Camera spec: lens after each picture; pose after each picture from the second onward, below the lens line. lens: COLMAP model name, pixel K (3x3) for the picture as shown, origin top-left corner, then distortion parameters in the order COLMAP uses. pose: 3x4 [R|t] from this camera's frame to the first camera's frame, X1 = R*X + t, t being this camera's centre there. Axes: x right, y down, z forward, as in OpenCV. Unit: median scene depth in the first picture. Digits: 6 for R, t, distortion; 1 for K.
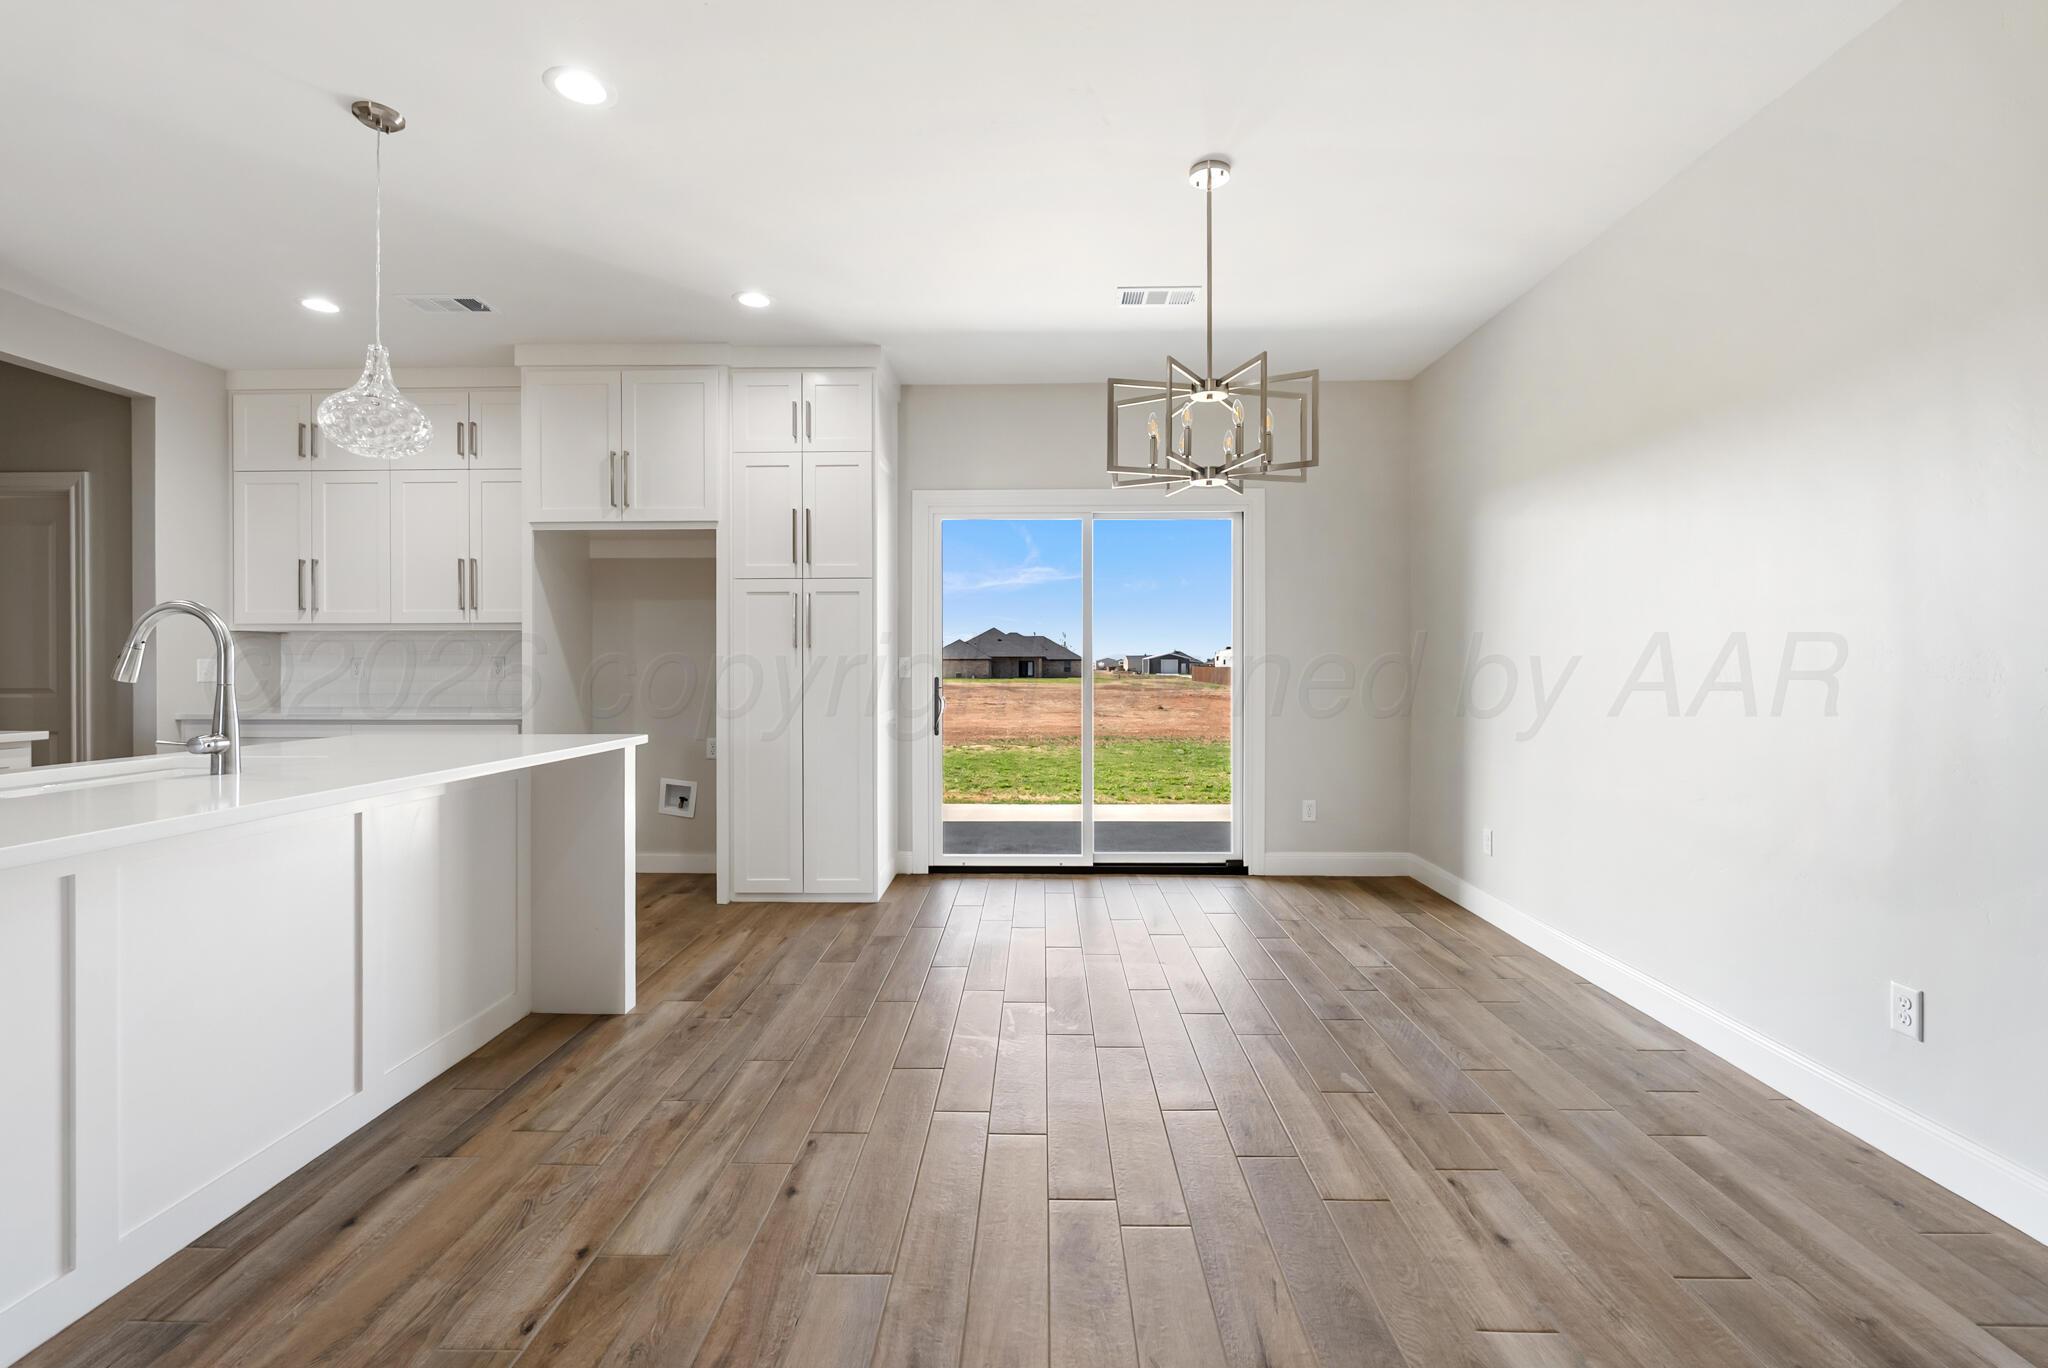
lens RADIAL K [[902.9, 0, 1023.3], [0, 902.9, 664.2], [0, 0, 1]] dist [-0.006146, 0.000441]
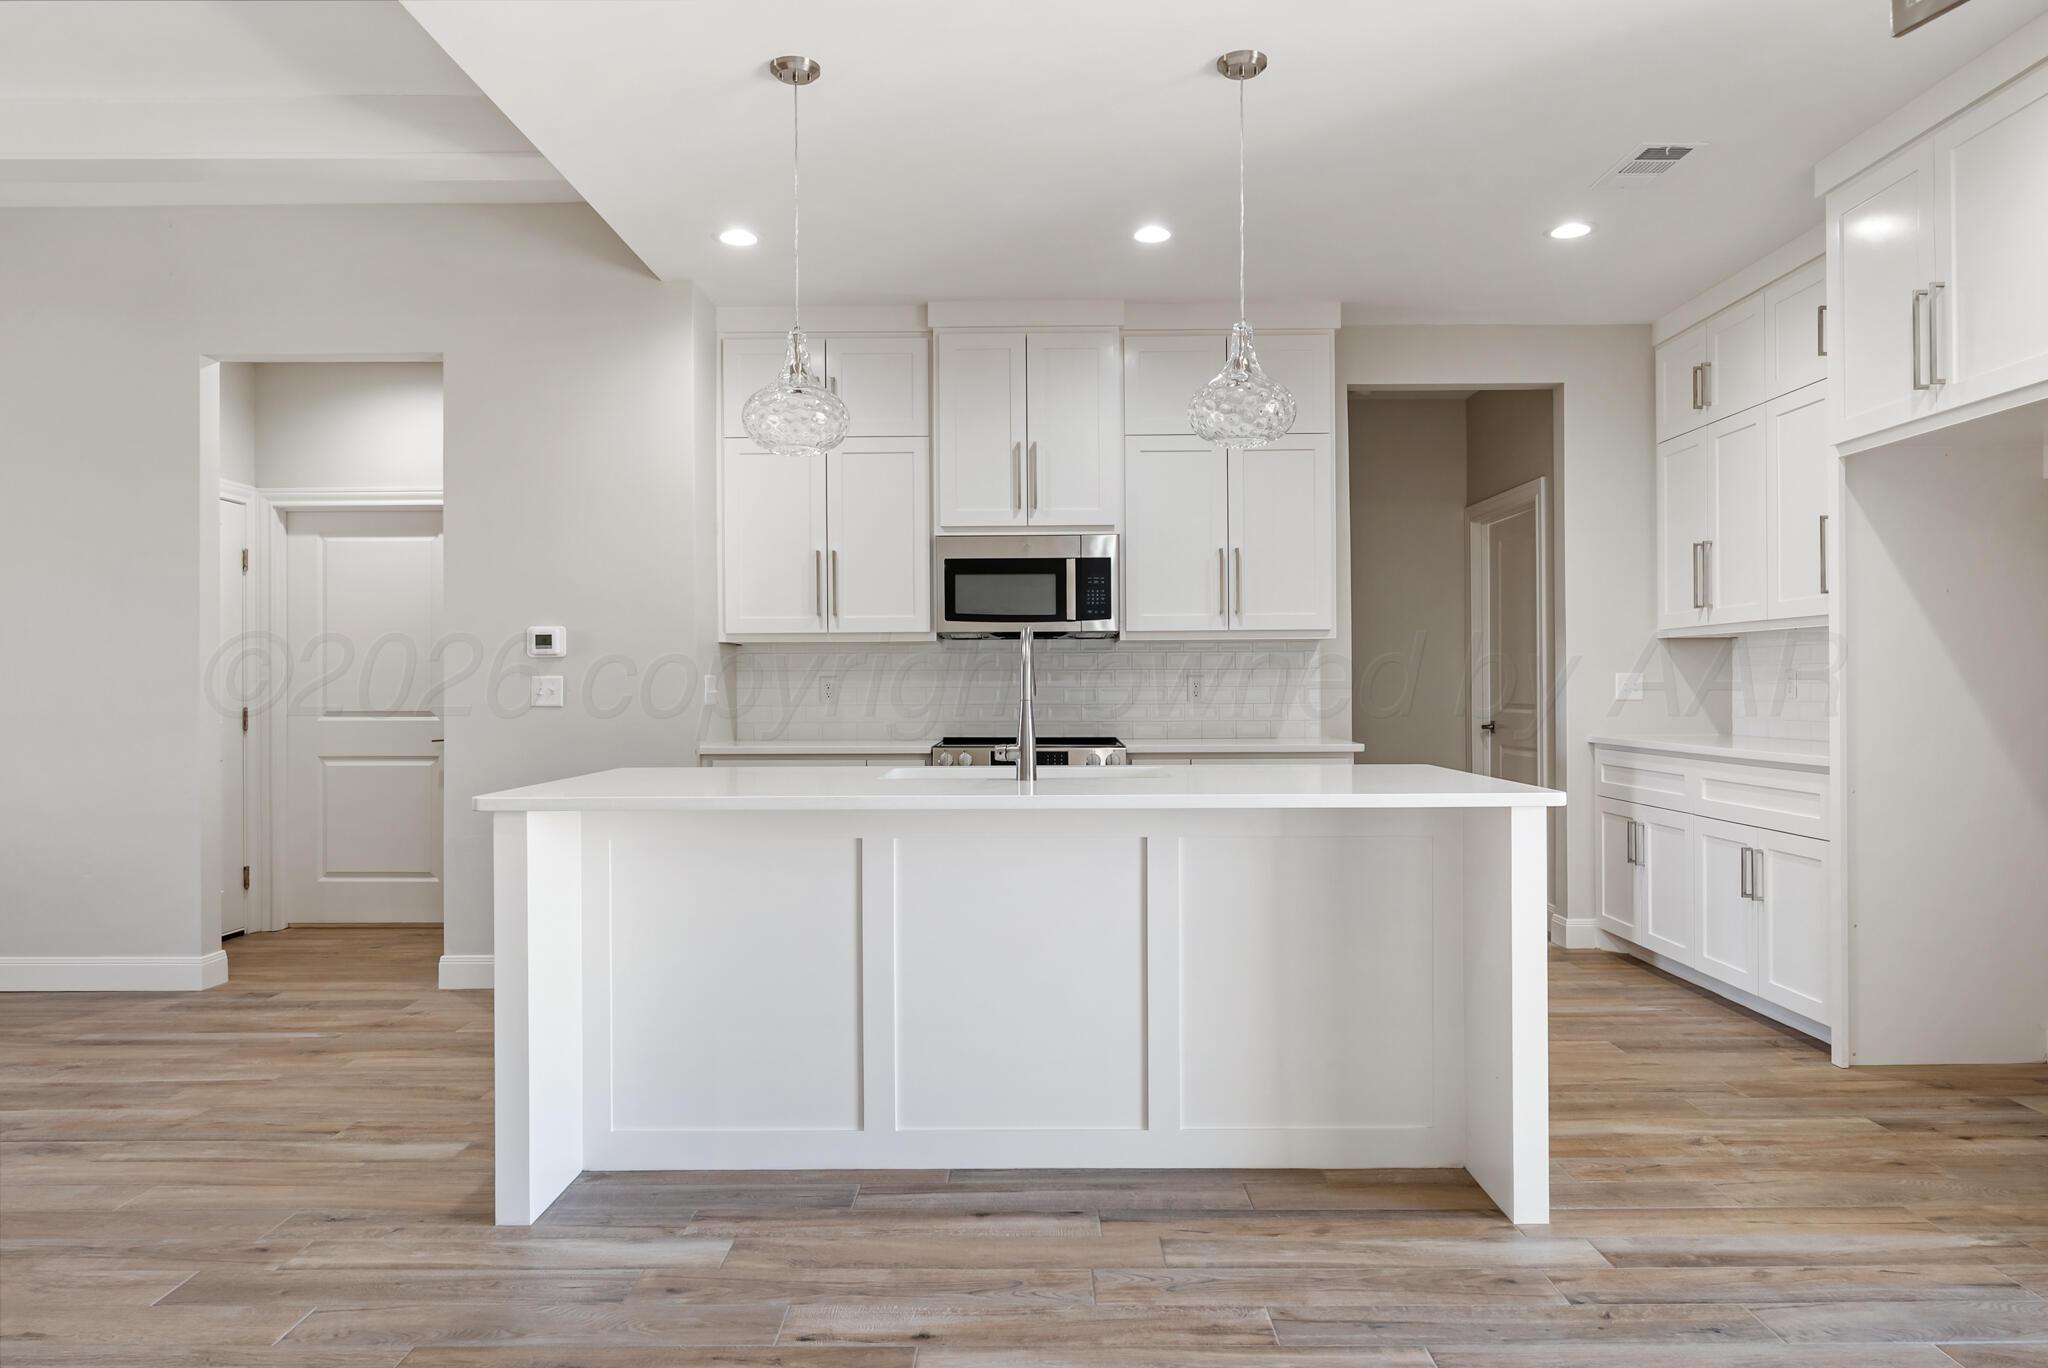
lens RADIAL K [[1301.3, 0, 1027.9], [0, 1301.3, 687.5], [0, 0, 1]] dist [-0.001799, 0.003144]
pose [[0.020668, 0.002302, -0.999784, 0.327778], [0.005704, 0.999981, 0.002421, 0.002001], [0.999770, -0.005753, 0.020654, 0.439785]]
